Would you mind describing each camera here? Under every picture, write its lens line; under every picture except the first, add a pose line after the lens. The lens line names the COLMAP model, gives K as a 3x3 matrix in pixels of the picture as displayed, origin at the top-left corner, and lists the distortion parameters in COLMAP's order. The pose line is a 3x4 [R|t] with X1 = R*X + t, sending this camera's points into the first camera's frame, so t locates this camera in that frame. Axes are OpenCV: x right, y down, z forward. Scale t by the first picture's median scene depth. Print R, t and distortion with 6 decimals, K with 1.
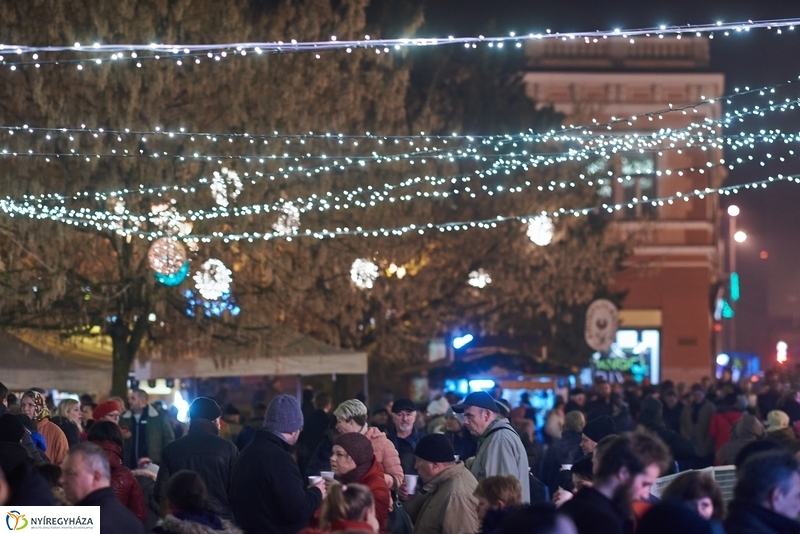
lens RADIAL K [[1164.0, 0, 400.9], [0, 1164.0, 266.4], [0, 0, 1]] dist [-0.082378, 0.000000]
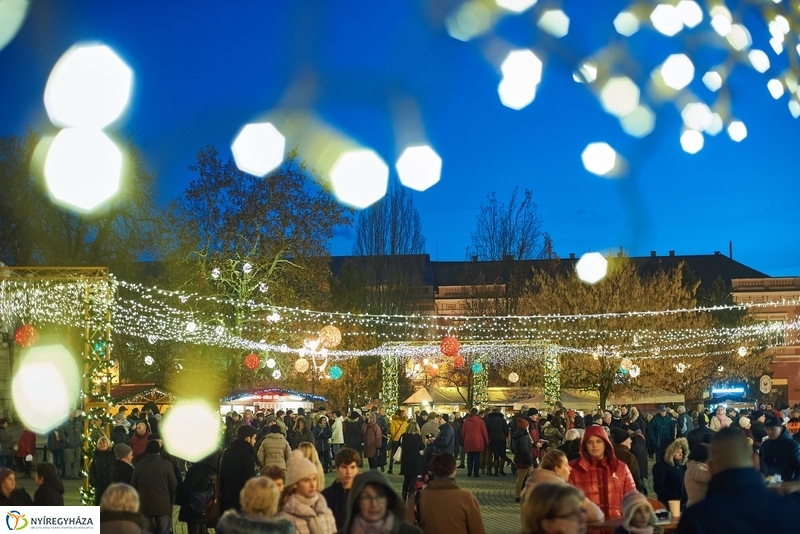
lens RADIAL K [[1164.0, 0, 398.9], [0, 1164.0, 267.8], [0, 0, 1]] dist [-0.082378, 0.000000]
pose [[0.994594, -0.022783, -0.101310, -0.447368], [0.016779, 0.998074, -0.059726, -0.084576], [0.102475, 0.057703, 0.993060, -2.007699]]
